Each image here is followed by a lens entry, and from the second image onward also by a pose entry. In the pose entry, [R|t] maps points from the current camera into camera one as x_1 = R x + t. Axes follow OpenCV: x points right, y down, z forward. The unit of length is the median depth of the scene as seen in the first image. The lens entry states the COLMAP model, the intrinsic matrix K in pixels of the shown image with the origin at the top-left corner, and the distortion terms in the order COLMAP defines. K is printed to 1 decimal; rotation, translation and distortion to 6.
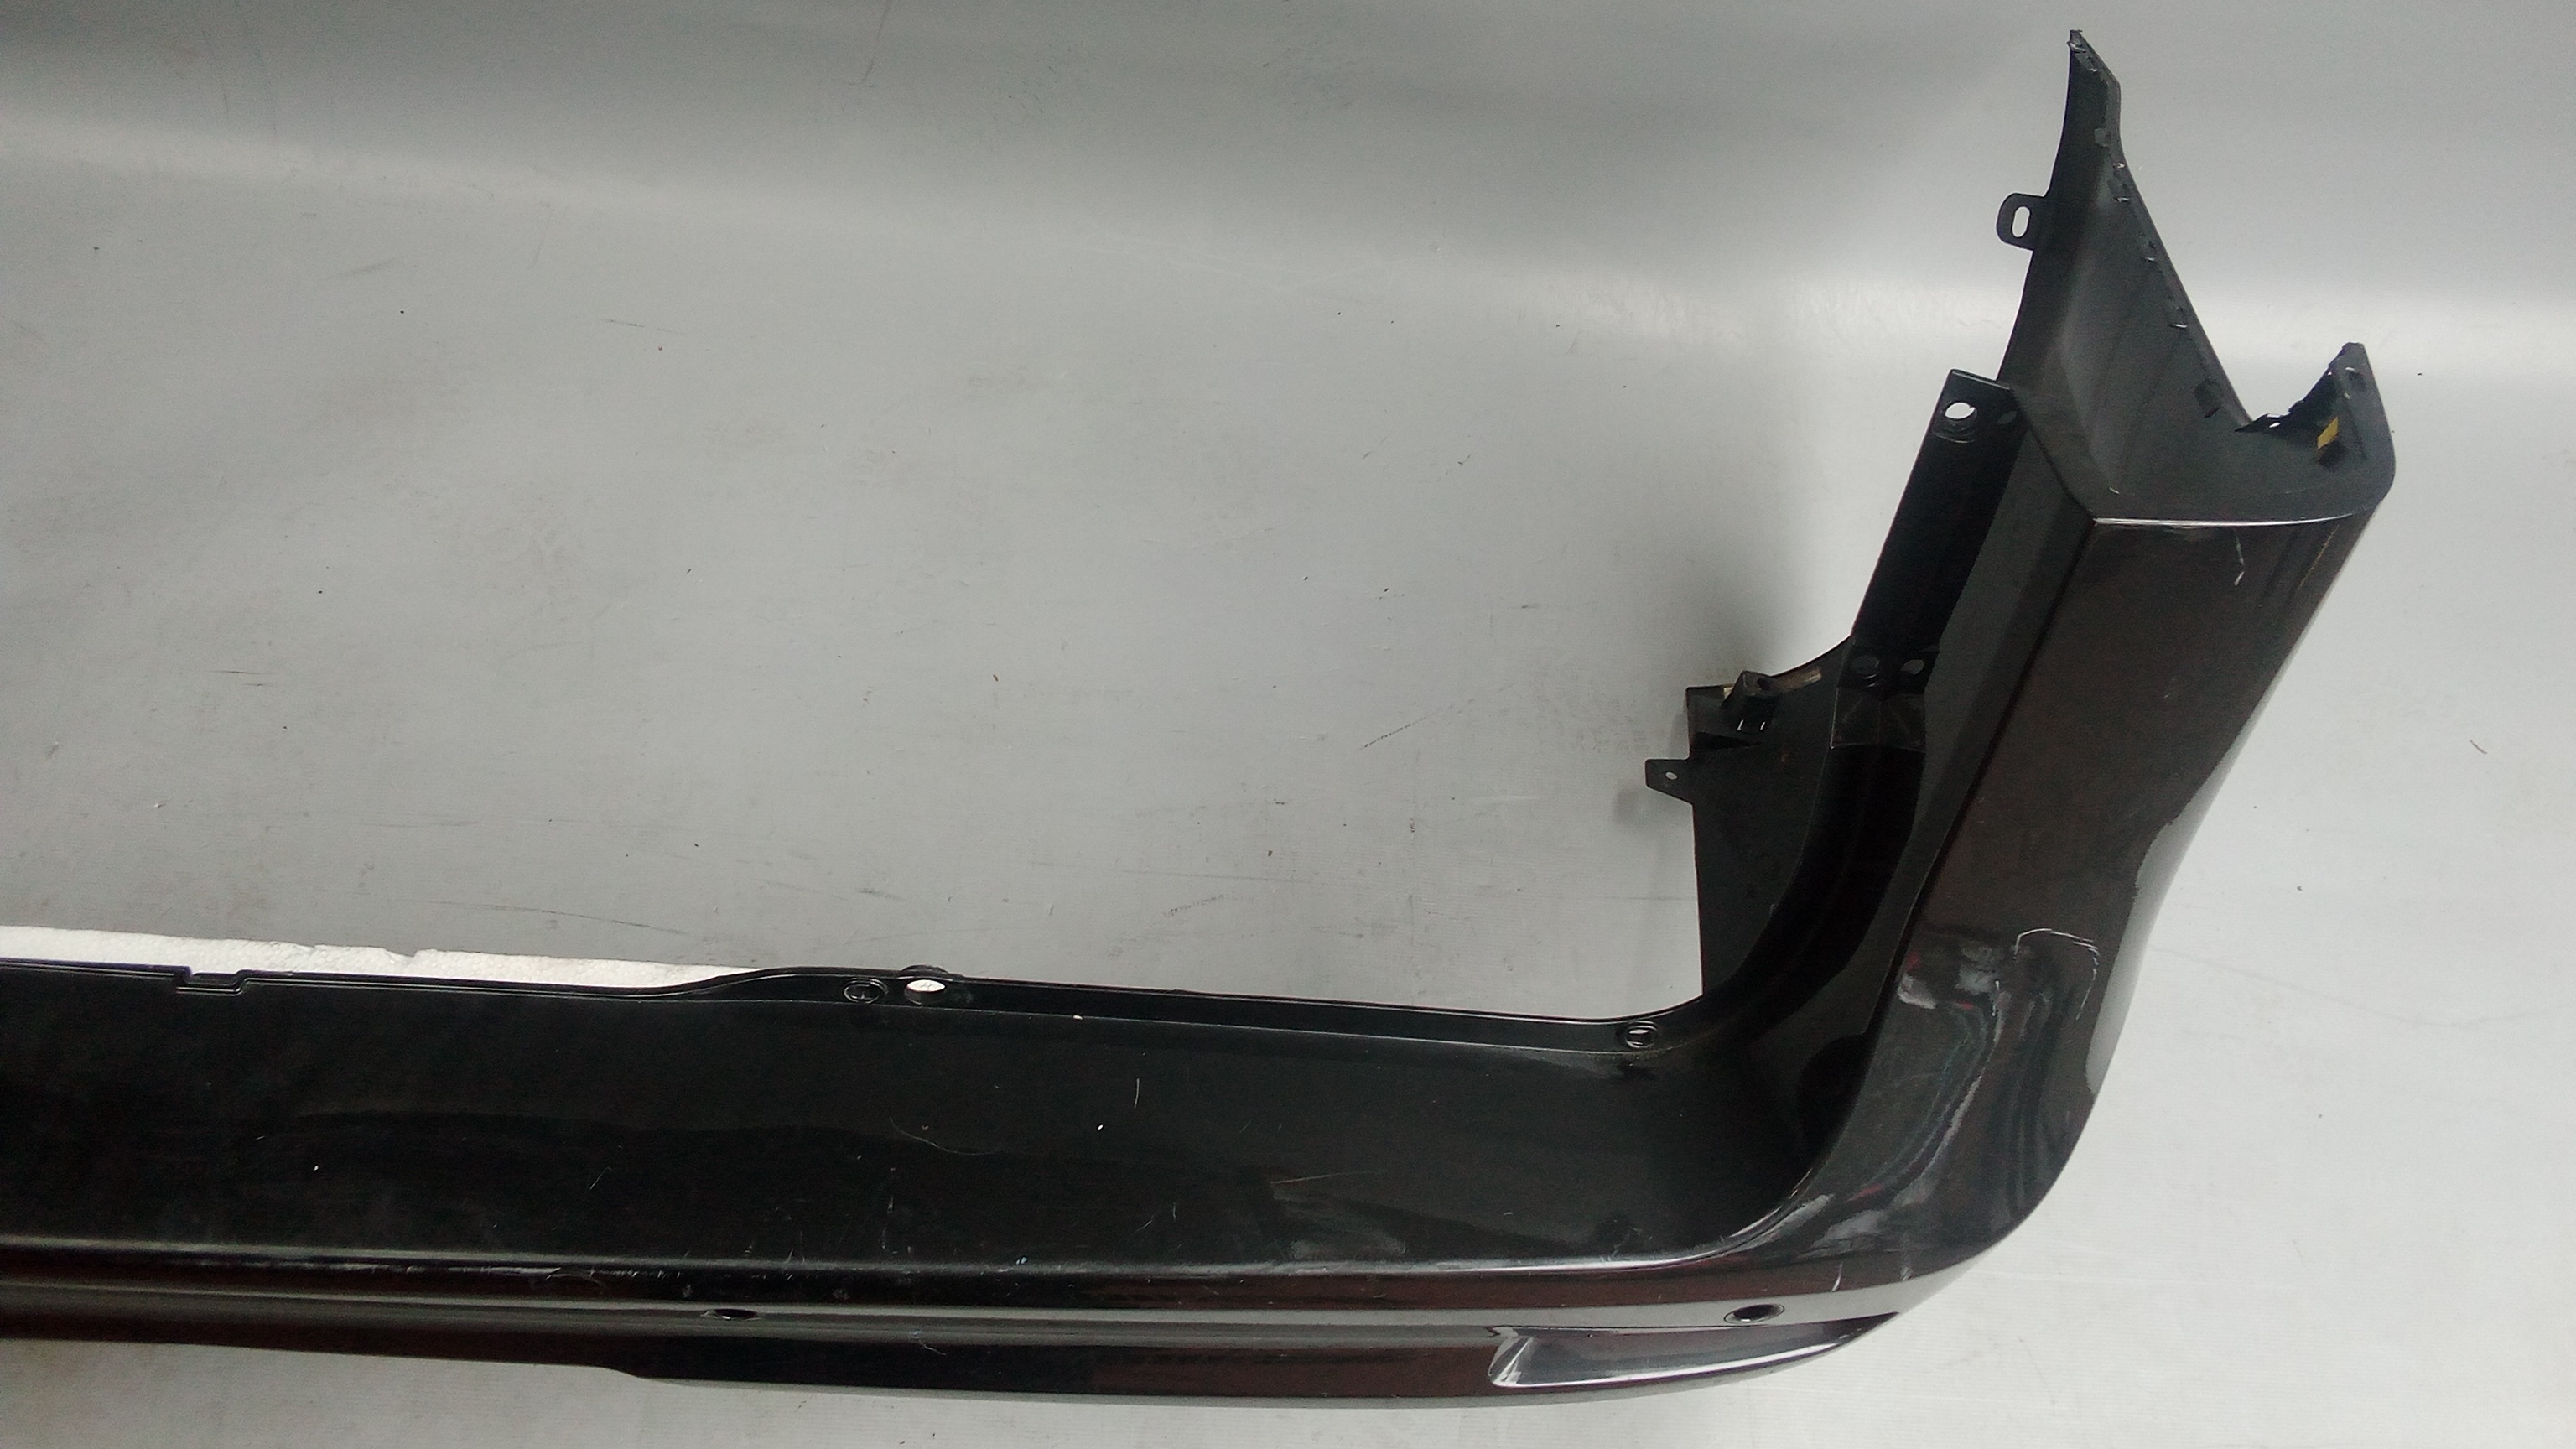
lens RADIAL K [[2017.1, 0, 1319.8], [0, 2017.1, 707.1], [0, 0, 1]] dist [0.042606, -0.081393]
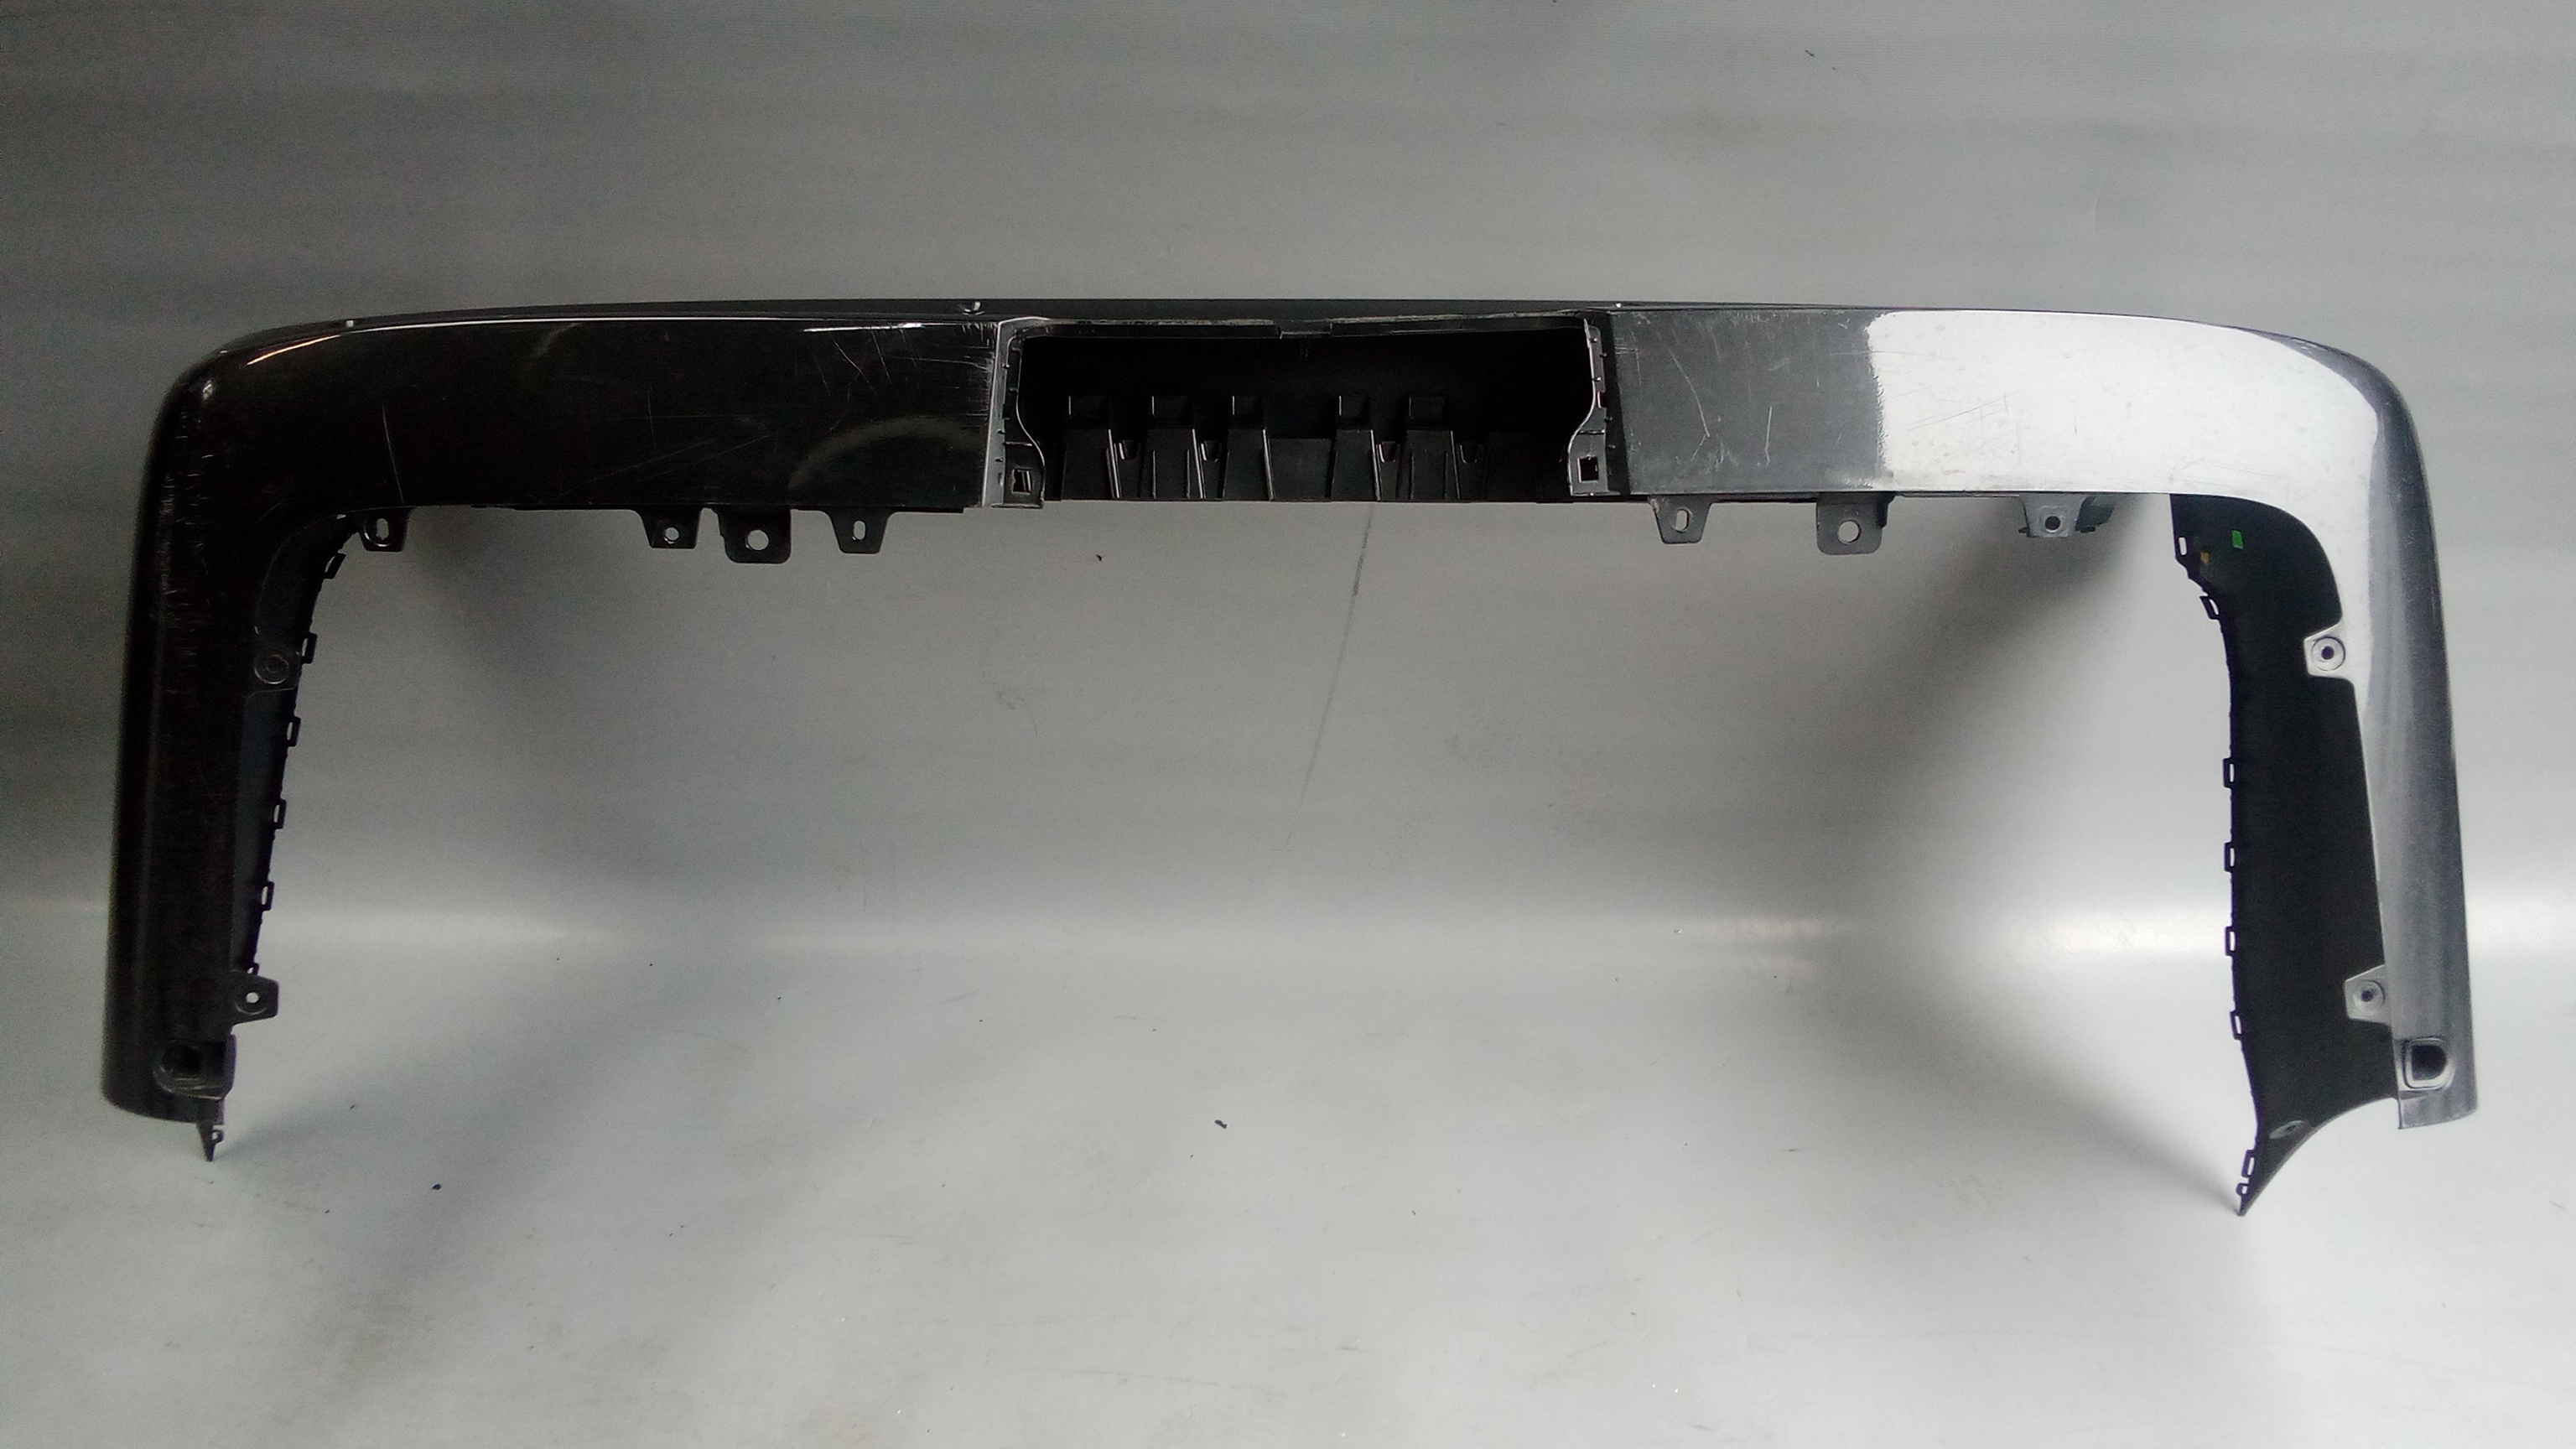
lens RADIAL K [[2017.1, 0, 1319.8], [0, 2017.1, 707.1], [0, 0, 1]] dist [0.042606, -0.081393]
pose [[0.993834, -0.103200, -0.040548, -0.145356], [0.068034, 0.856326, -0.511934, 0.425229], [0.087554, 0.506019, 0.858067, -0.390092]]
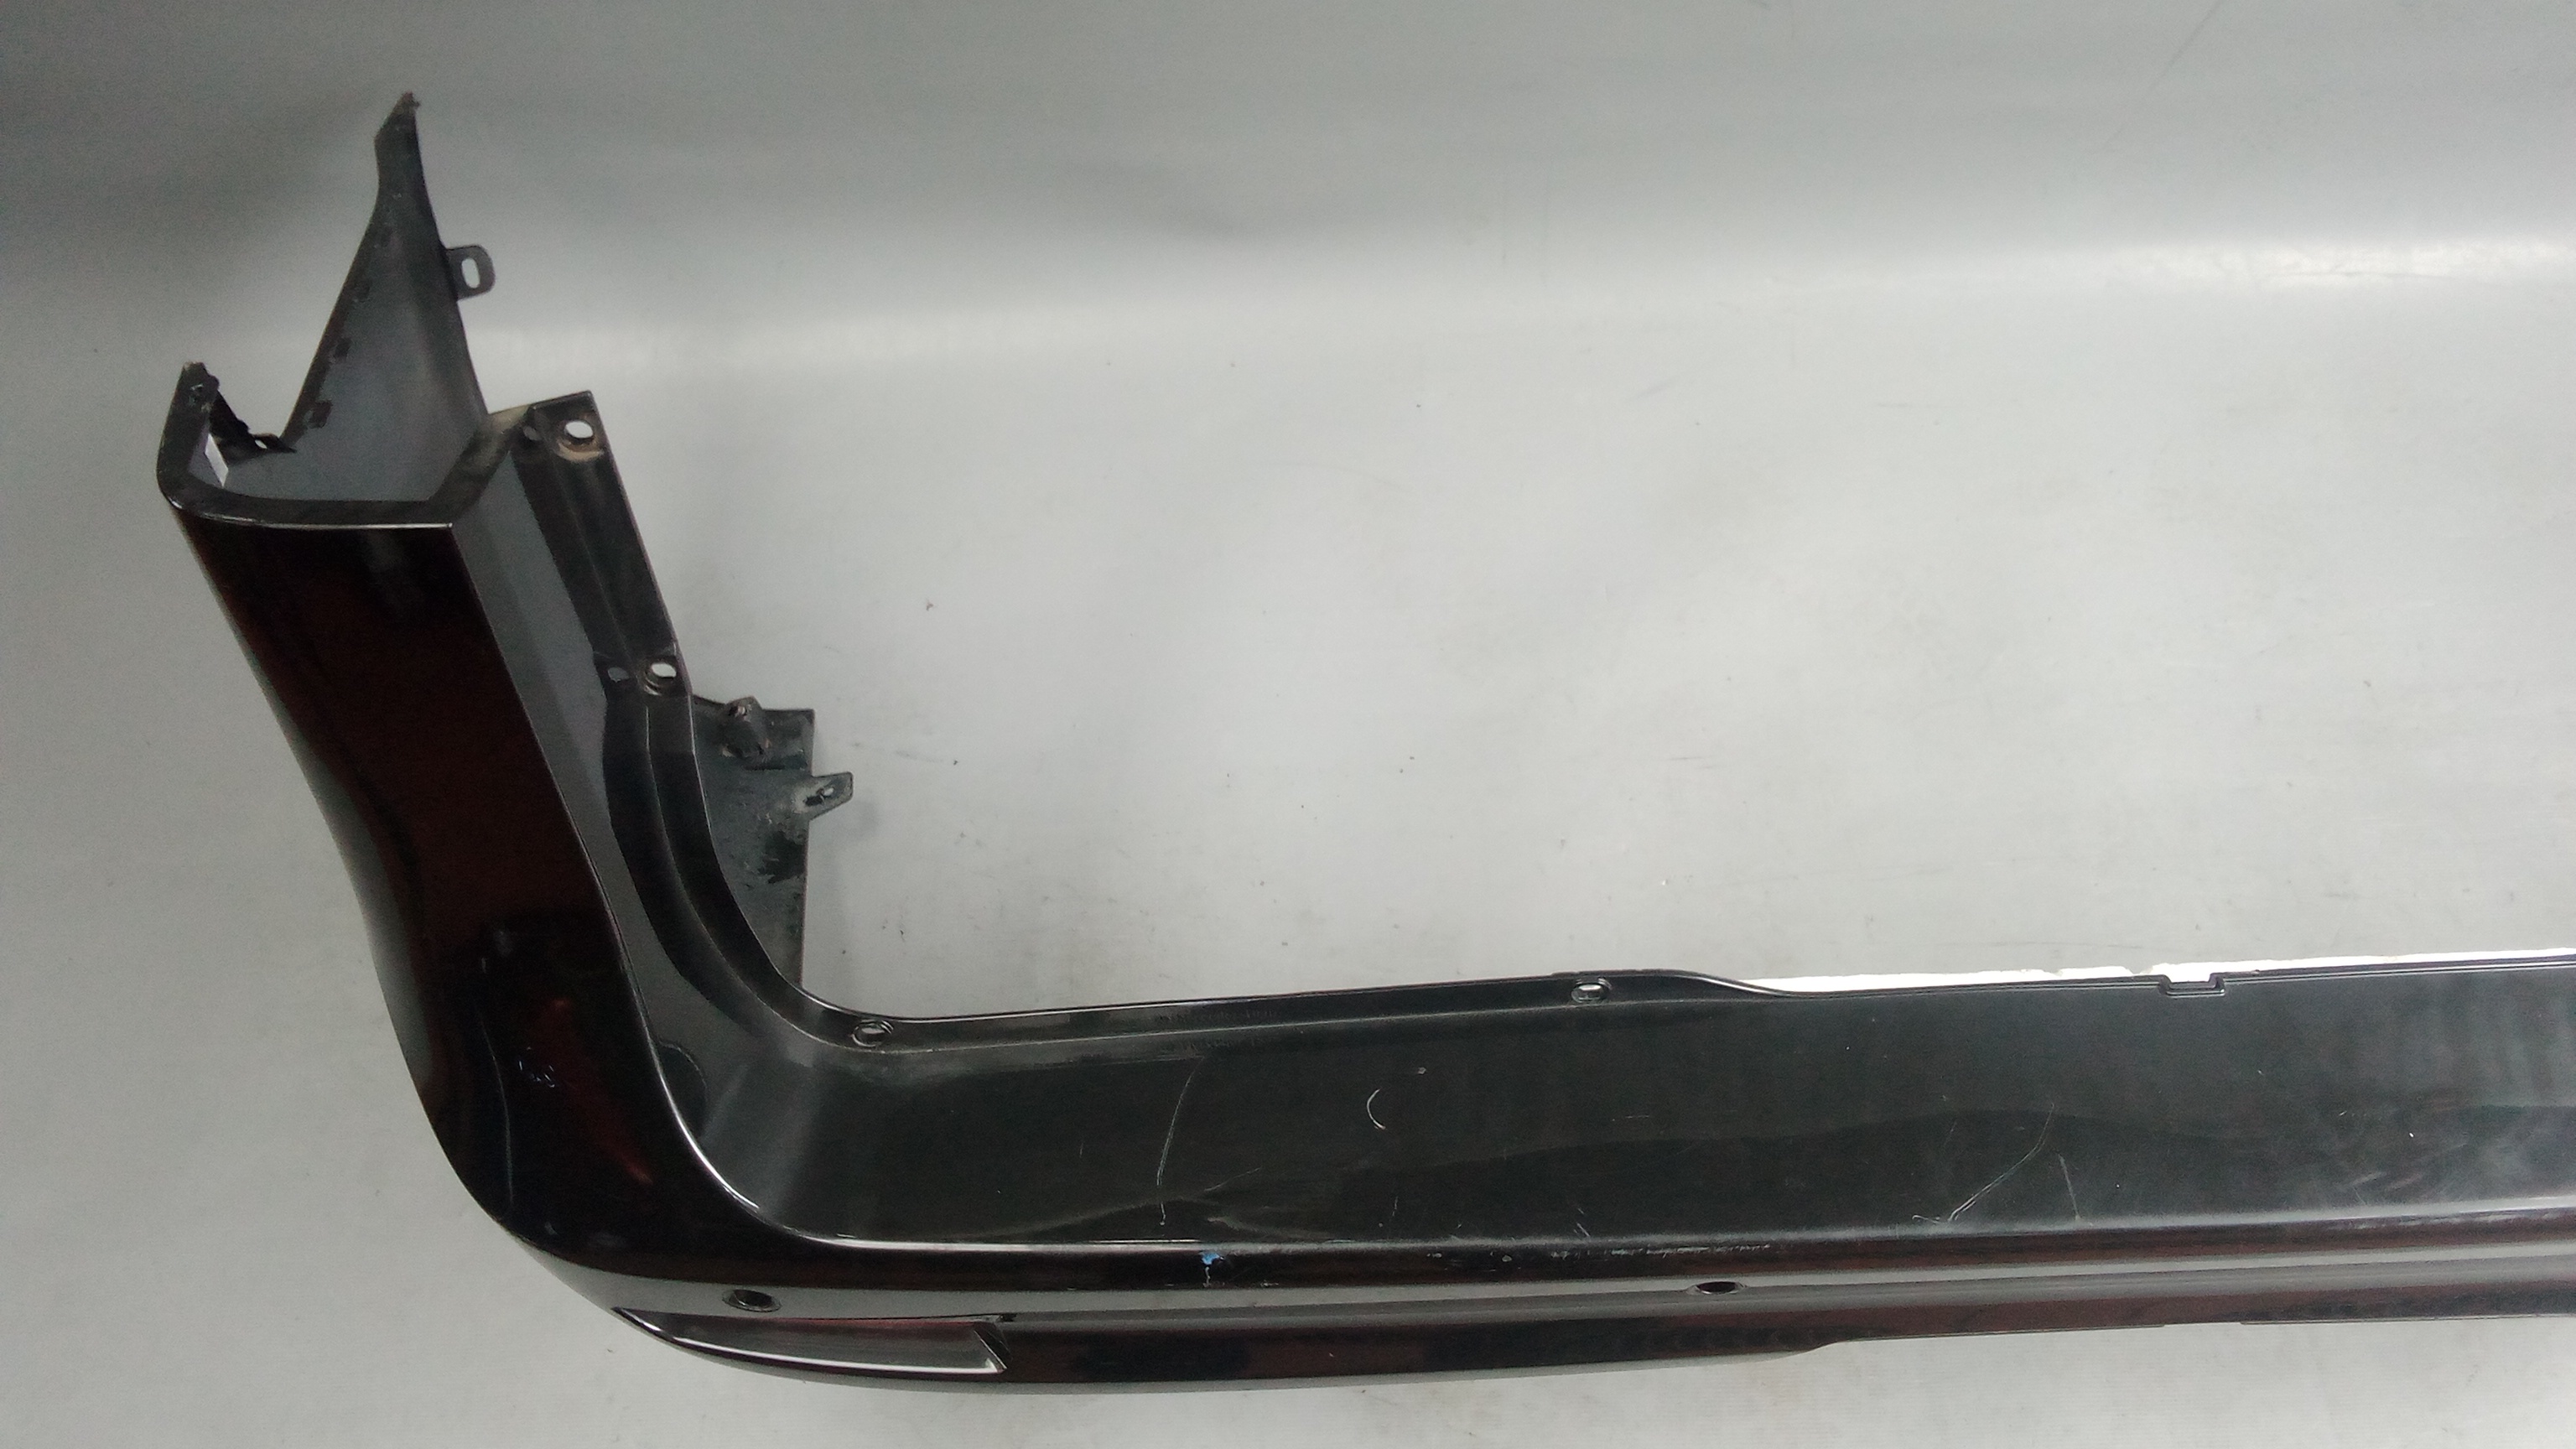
lens RADIAL K [[2024.3, 0, 1321.3], [0, 2024.3, 714.9], [0, 0, 1]] dist [0.058669, -0.103640]
pose [[0.983016, -0.121909, -0.137178, -0.593687], [0.115134, 0.991752, -0.056313, -0.001393], [0.142911, 0.039563, 0.988944, -0.115593]]
